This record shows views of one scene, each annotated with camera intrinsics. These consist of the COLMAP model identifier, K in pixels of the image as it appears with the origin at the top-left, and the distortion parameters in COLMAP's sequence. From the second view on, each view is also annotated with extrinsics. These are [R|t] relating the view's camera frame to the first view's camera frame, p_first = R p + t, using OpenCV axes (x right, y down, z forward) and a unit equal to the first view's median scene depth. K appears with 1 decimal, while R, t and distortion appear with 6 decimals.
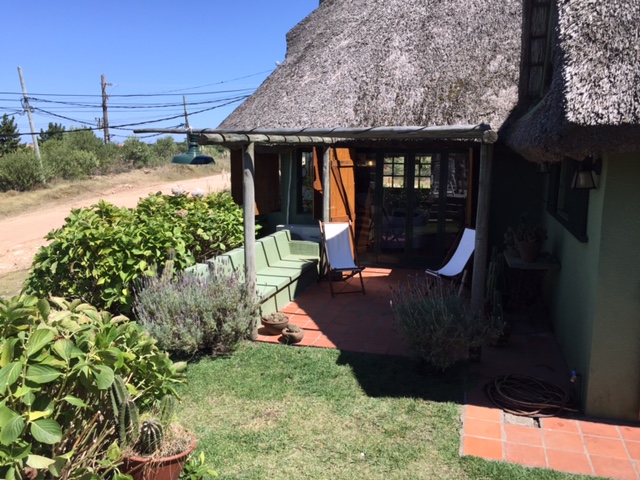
lens RADIAL K [[530.7, 0, 320.0], [0, 530.7, 240.0], [0, 0, 1]] dist [0.004160, -0.002808]
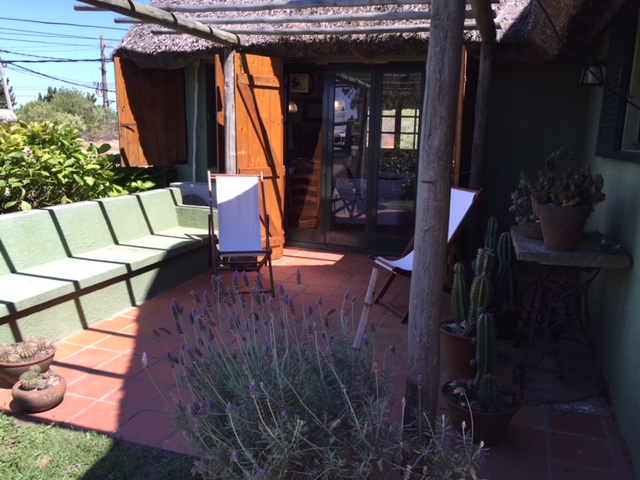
lens RADIAL K [[566.9, 0, 320.0], [0, 566.9, 240.0], [0, 0, 1]] dist [0.013701, 0.001966]
pose [[0.999486, 0.029923, -0.011503, 0.128949], [-0.029480, 0.998882, 0.036960, 0.013729], [0.012596, -0.036602, 0.999251, 0.342518]]
